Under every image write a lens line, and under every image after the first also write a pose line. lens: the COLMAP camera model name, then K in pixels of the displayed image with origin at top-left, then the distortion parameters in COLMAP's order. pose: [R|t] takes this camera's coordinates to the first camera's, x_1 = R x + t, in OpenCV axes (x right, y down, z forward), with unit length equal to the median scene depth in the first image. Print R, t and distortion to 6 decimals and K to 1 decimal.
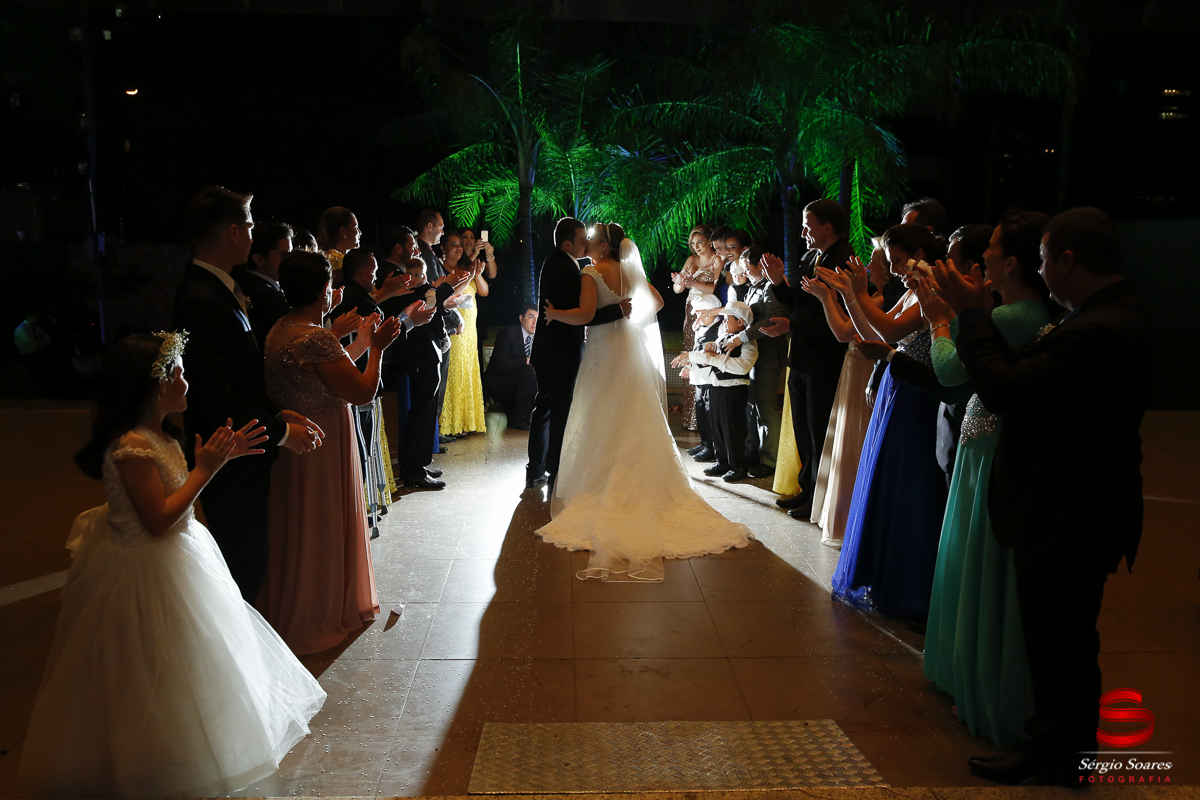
lens RADIAL K [[957.8, 0, 602.8], [0, 957.8, 403.1], [0, 0, 1]] dist [0.014828, 0.006573]
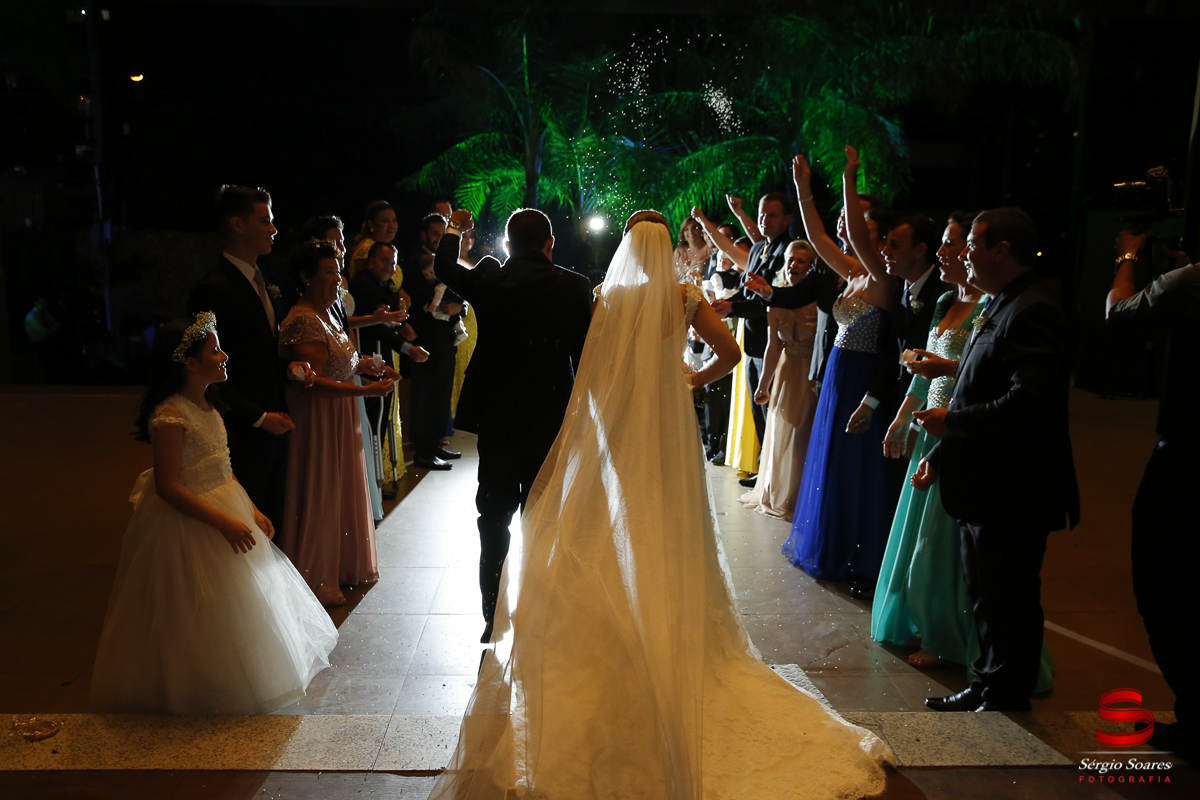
lens RADIAL K [[1050.6, 0, 594.9], [0, 1050.6, 400.3], [0, 0, 1]] dist [0.042358, 0.009252]
pose [[0.999680, 0.004887, -0.024803, 0.014675], [-0.004914, 0.999987, -0.001025, 0.010049], [0.024797, 0.001147, 0.999692, -0.102831]]
